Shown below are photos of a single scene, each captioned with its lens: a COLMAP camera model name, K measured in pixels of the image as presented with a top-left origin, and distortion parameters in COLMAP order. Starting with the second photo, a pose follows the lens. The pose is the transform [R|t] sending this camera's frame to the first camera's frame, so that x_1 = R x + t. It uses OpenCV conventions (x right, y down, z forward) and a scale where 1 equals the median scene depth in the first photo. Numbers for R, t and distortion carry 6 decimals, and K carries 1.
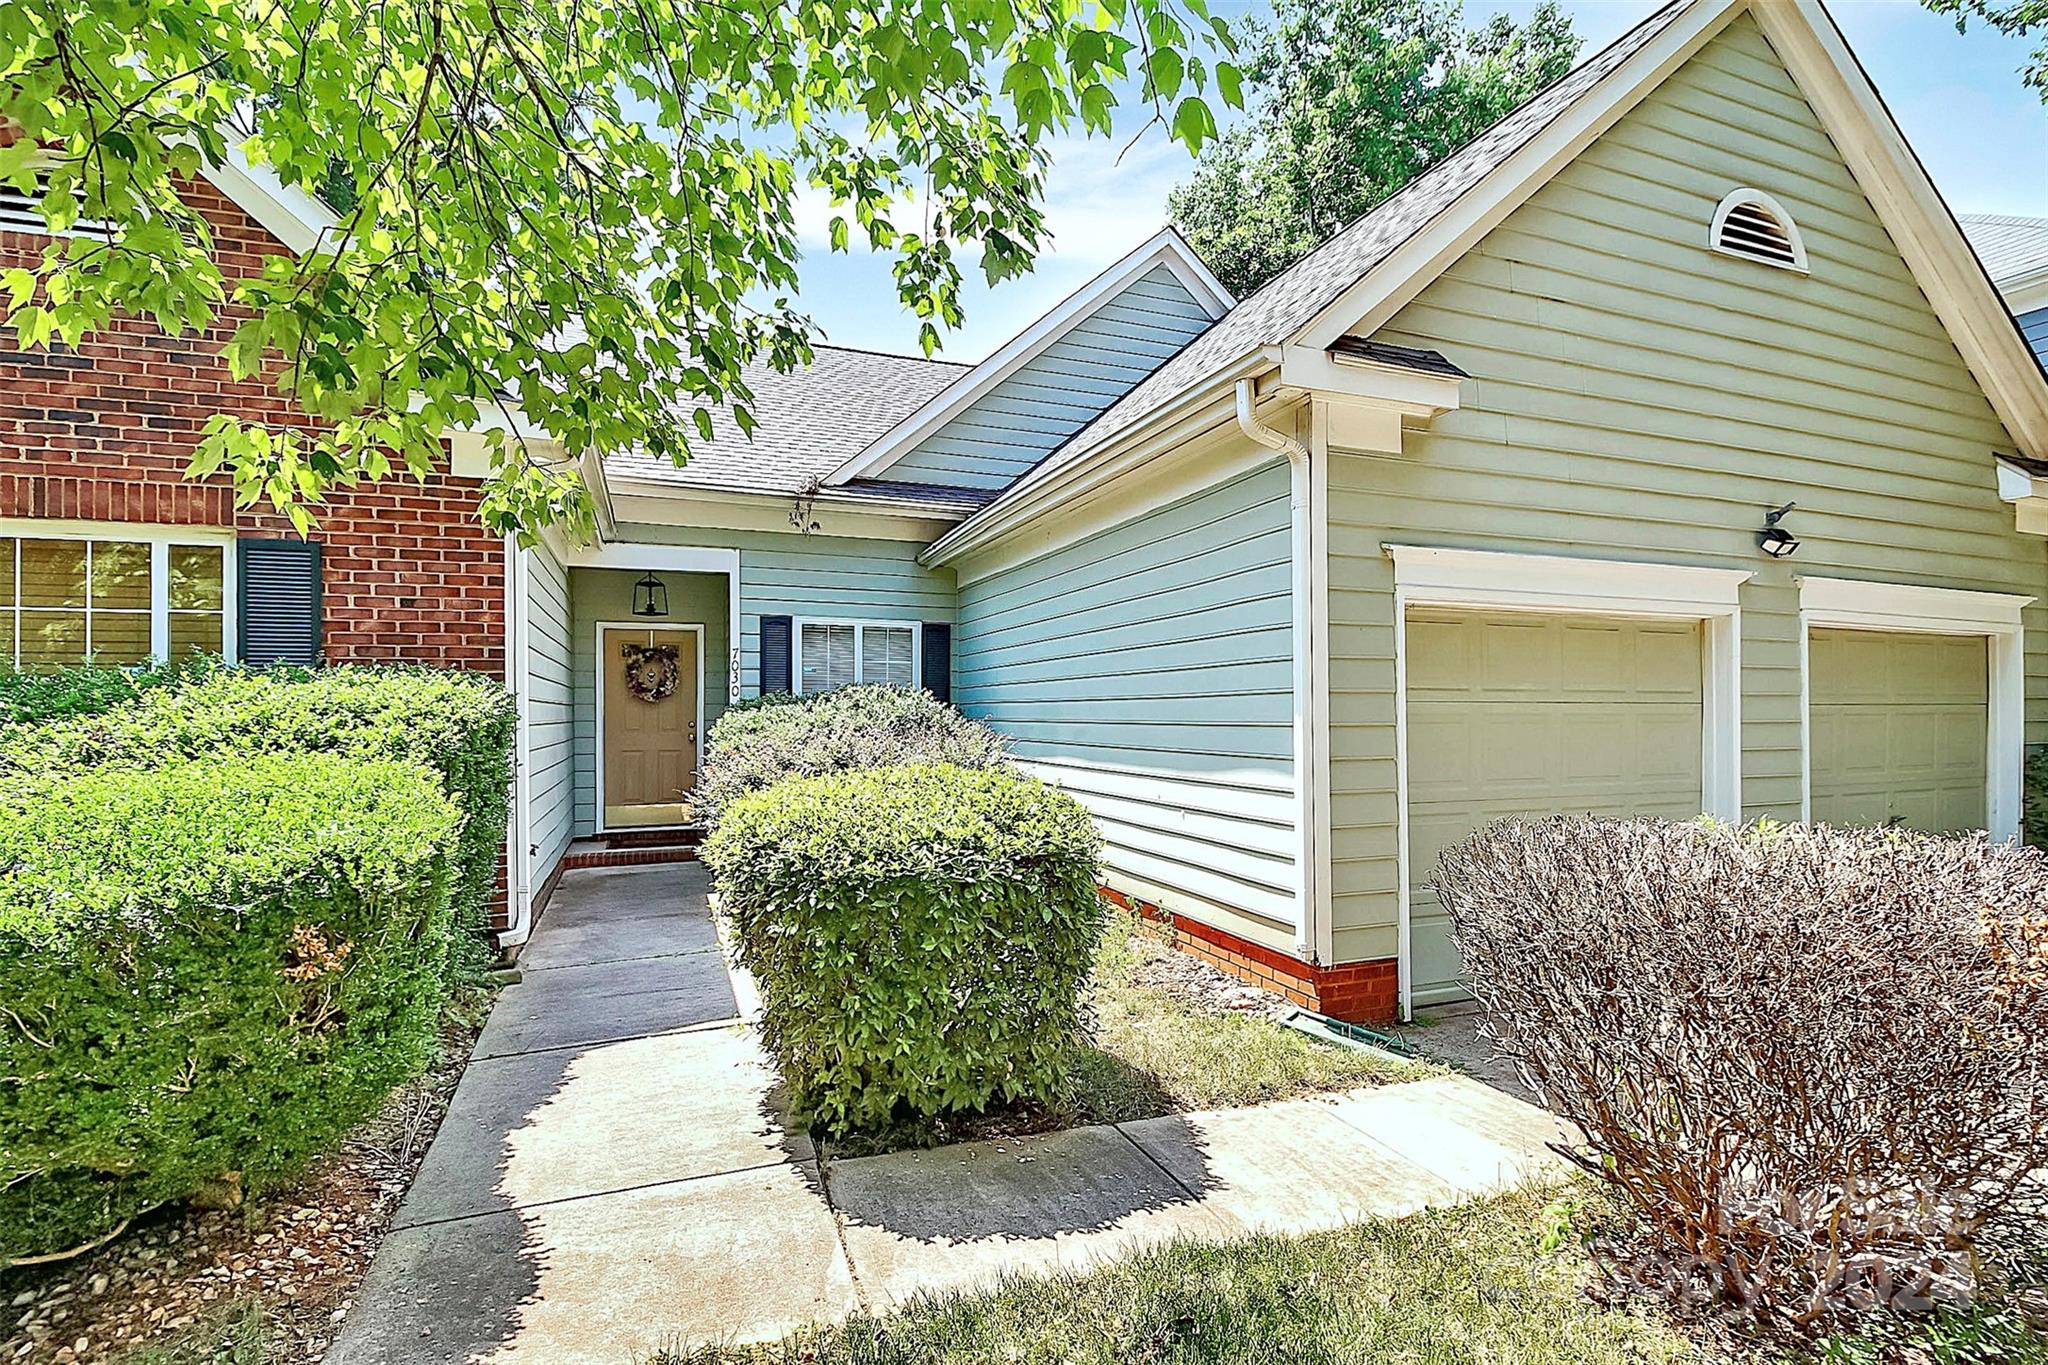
lens RADIAL K [[972.7, 0, 1029.2], [0, 972.7, 697.4], [0, 0, 1]] dist [-0.020369, -0.000902]
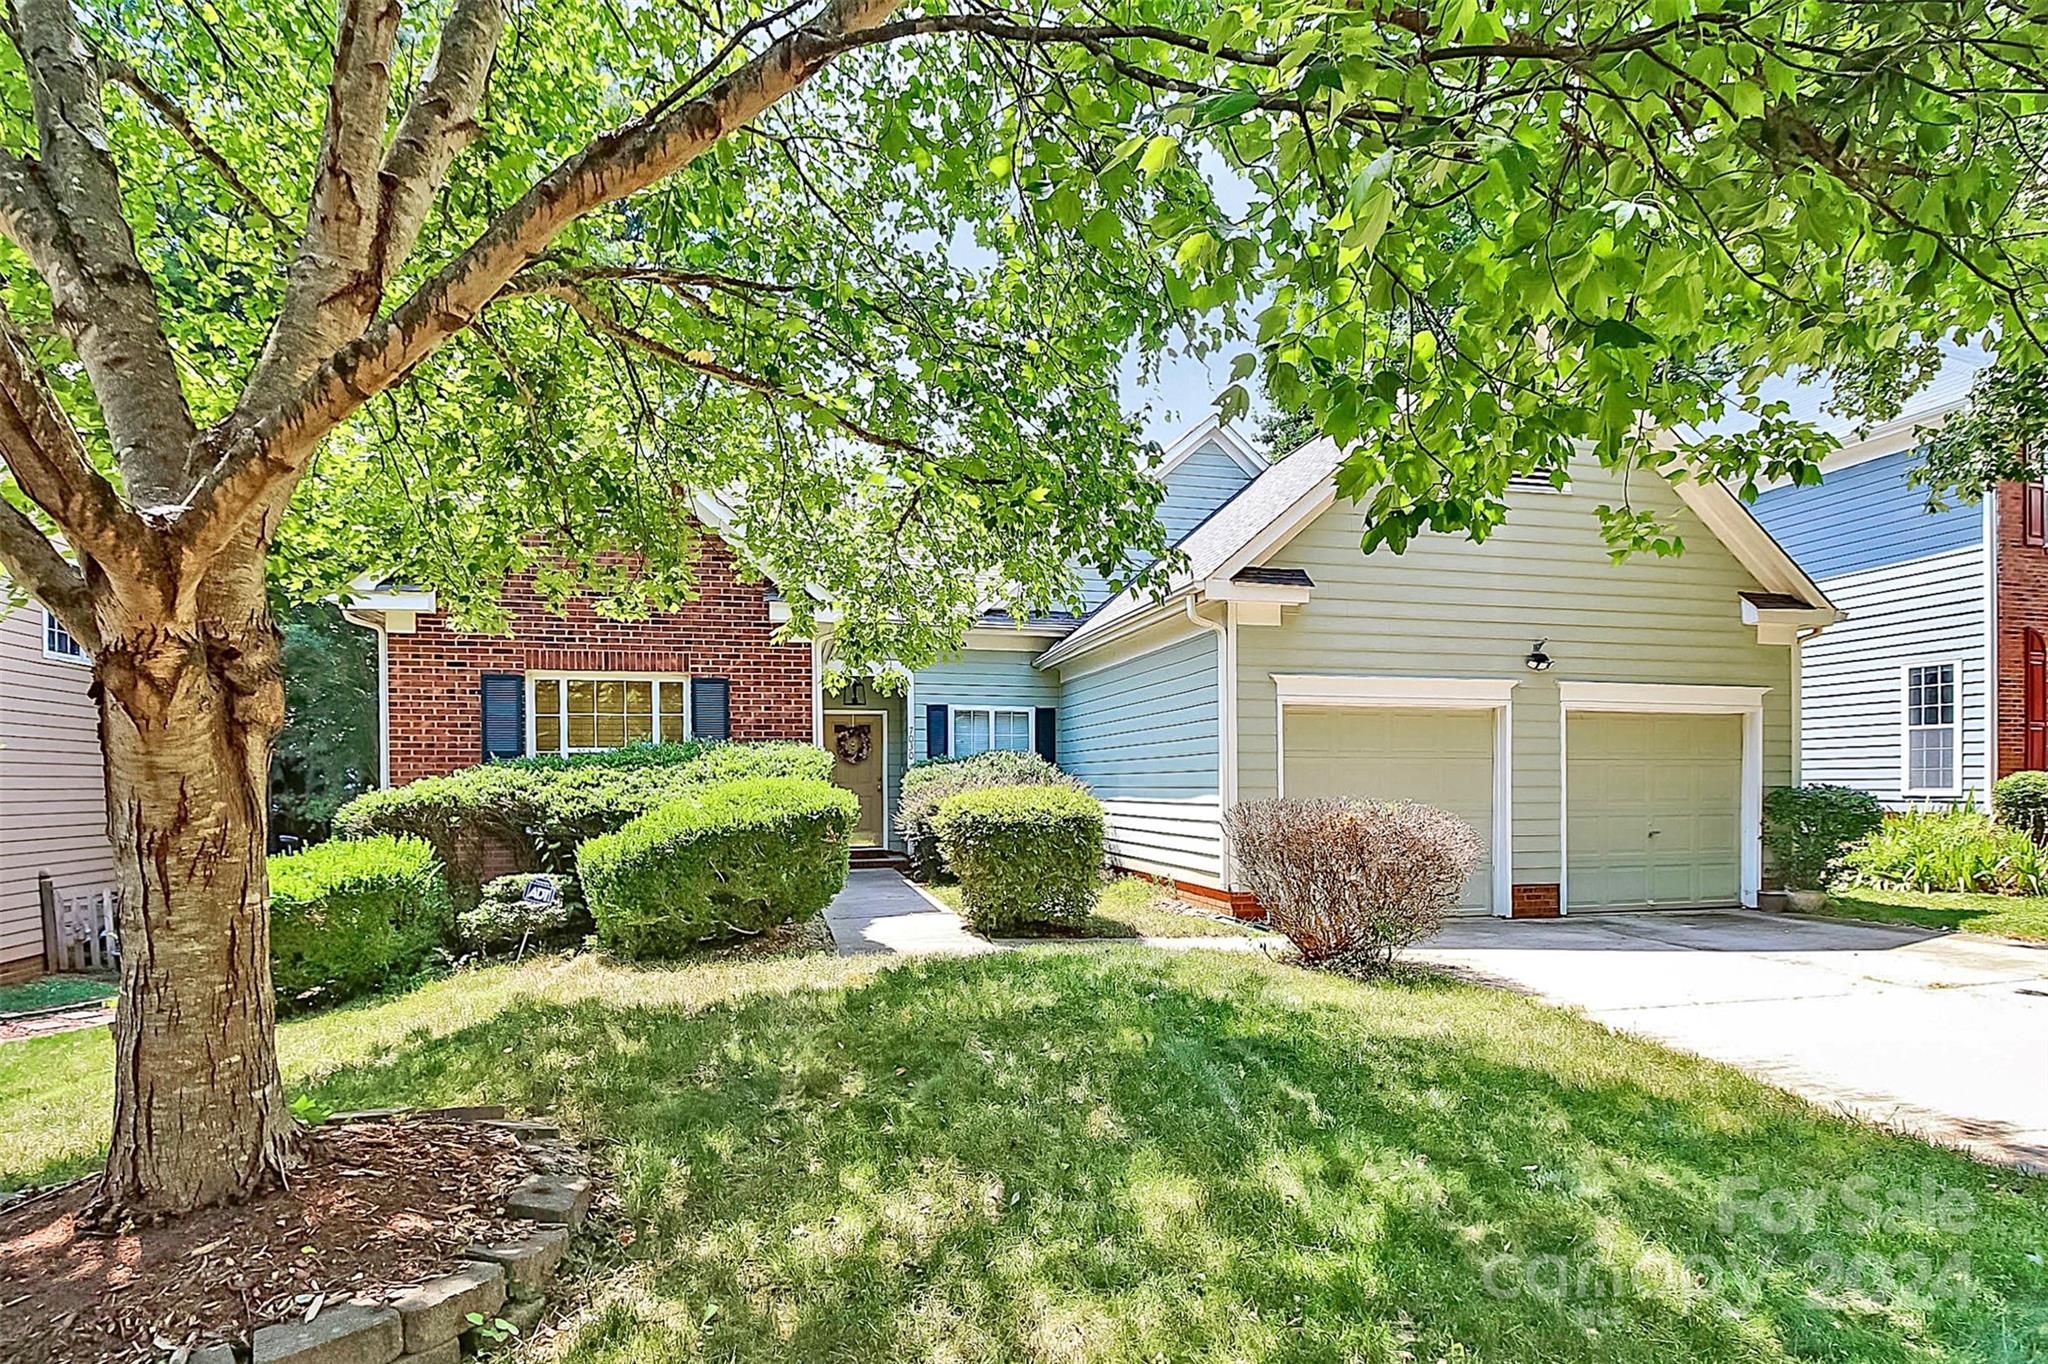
lens RADIAL K [[1004.4, 0, 1019.9], [0, 1004.4, 770.9], [0, 0, 1]] dist [-0.016484, 0.000055]
pose [[0.990657, -0.001932, -0.136367, 0.120805], [0.002453, 0.999990, 0.003646, 0.019206], [0.136359, -0.003946, 0.990652, -0.835245]]
